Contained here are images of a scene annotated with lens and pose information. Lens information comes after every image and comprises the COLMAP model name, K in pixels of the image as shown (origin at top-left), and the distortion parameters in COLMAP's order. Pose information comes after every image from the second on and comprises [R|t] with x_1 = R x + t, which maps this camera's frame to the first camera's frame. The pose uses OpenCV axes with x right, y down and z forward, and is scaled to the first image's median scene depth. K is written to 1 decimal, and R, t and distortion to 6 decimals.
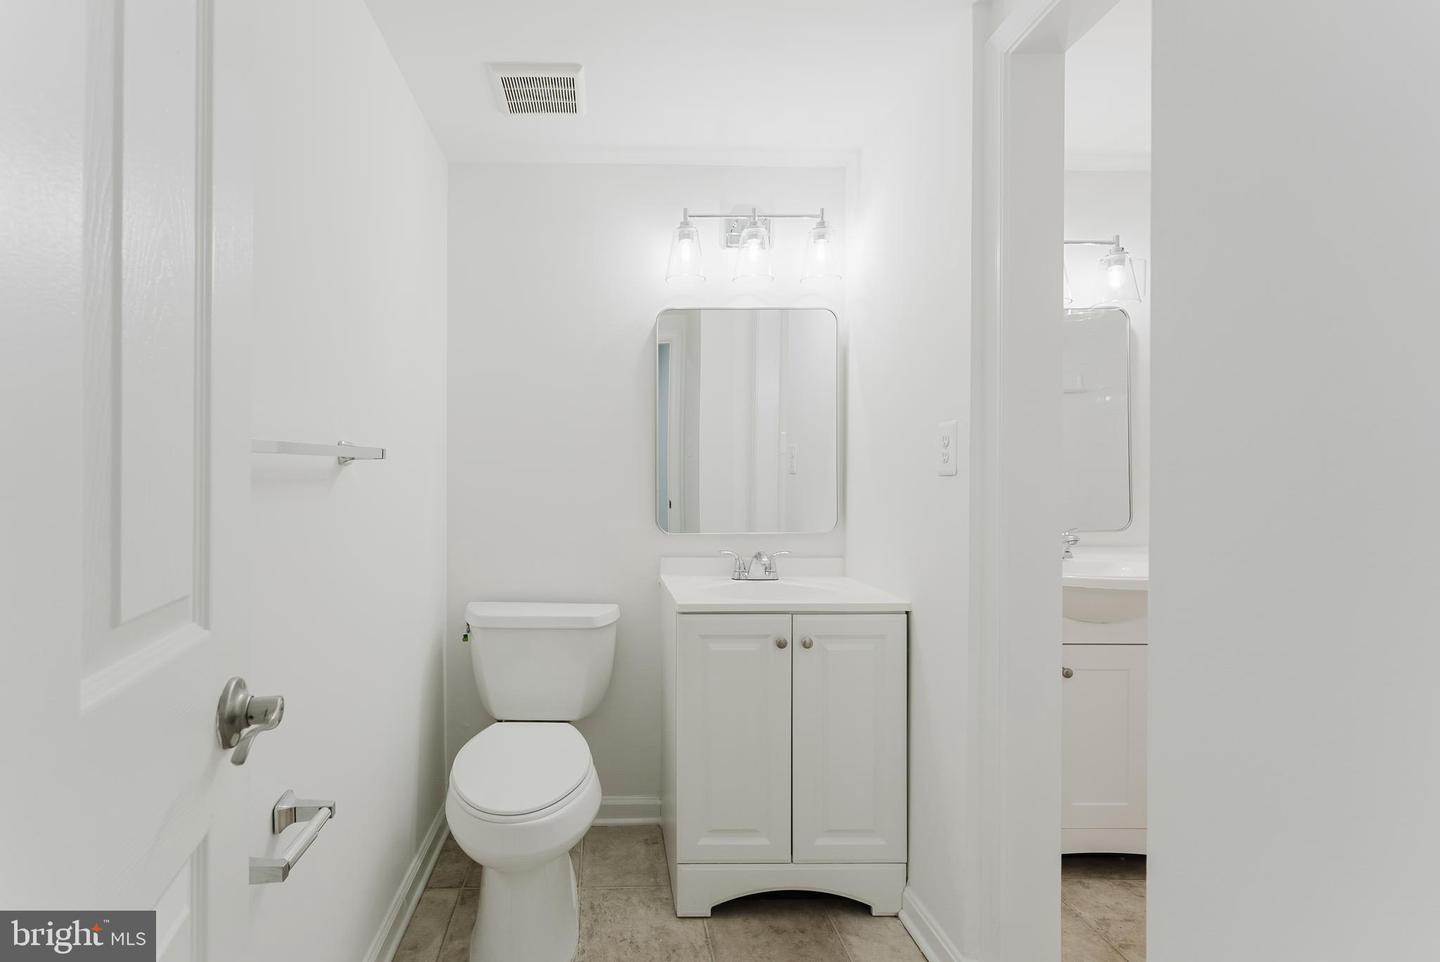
lens RADIAL K [[494.0, 0, 718.5], [0, 494.0, 479.2], [0, 0, 1]] dist [0.000658, 0.000033]
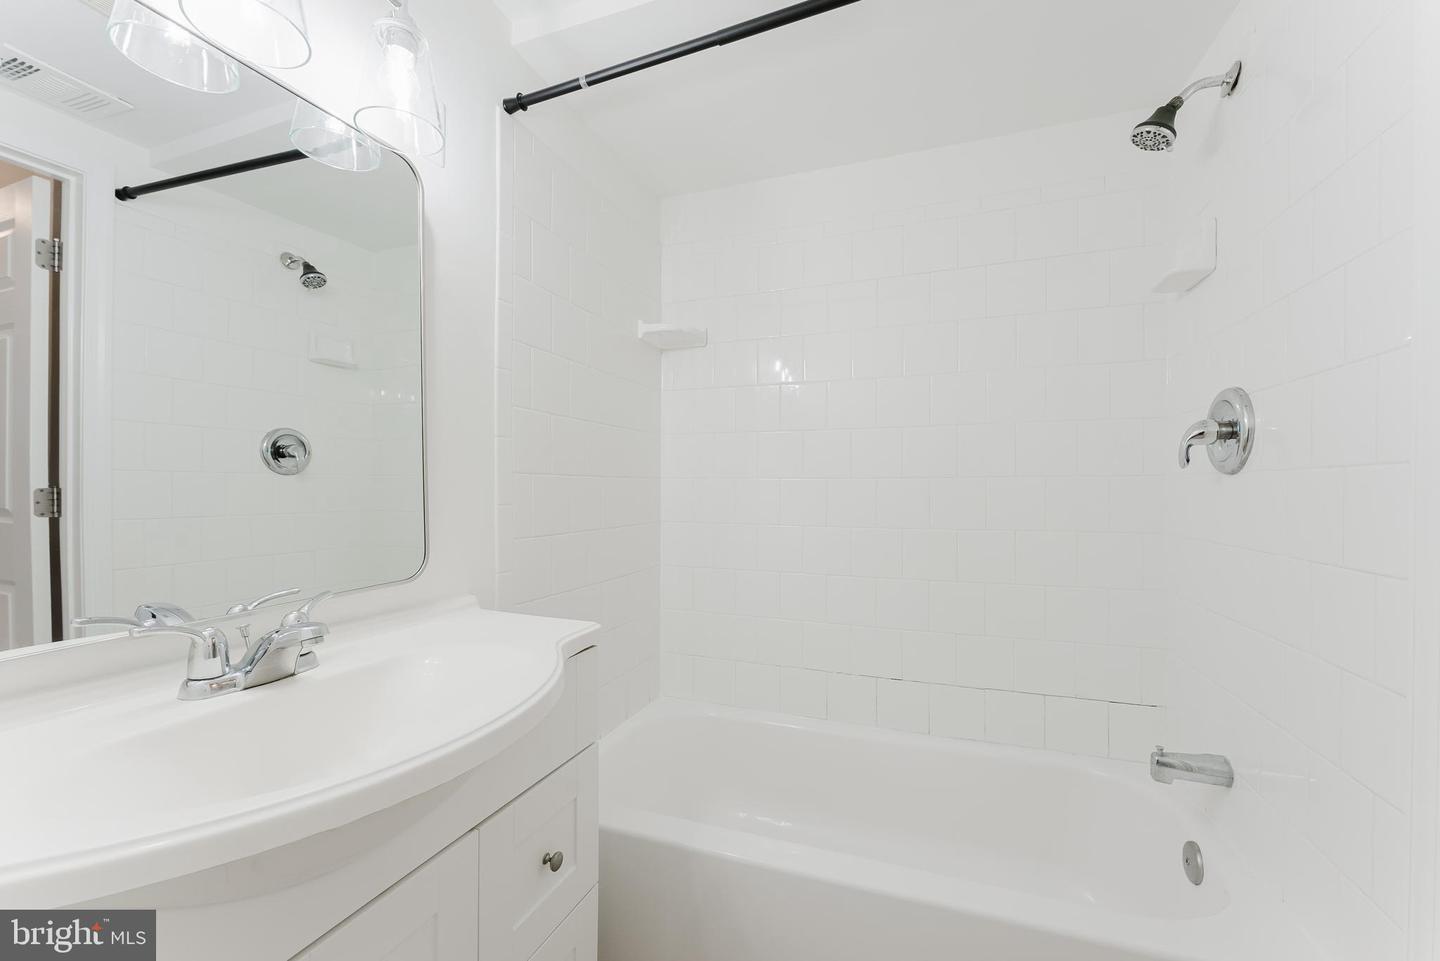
lens RADIAL K [[579.8, 0, 718.4], [0, 579.8, 485.4], [0, 0, 1]] dist [0.000894, -0.000540]
pose [[0.369548, -0.000884, 0.929211, 0.118100], [-0.003891, 0.999989, 0.002499, 0.000220], [-0.929204, -0.004539, 0.369540, 0.151179]]
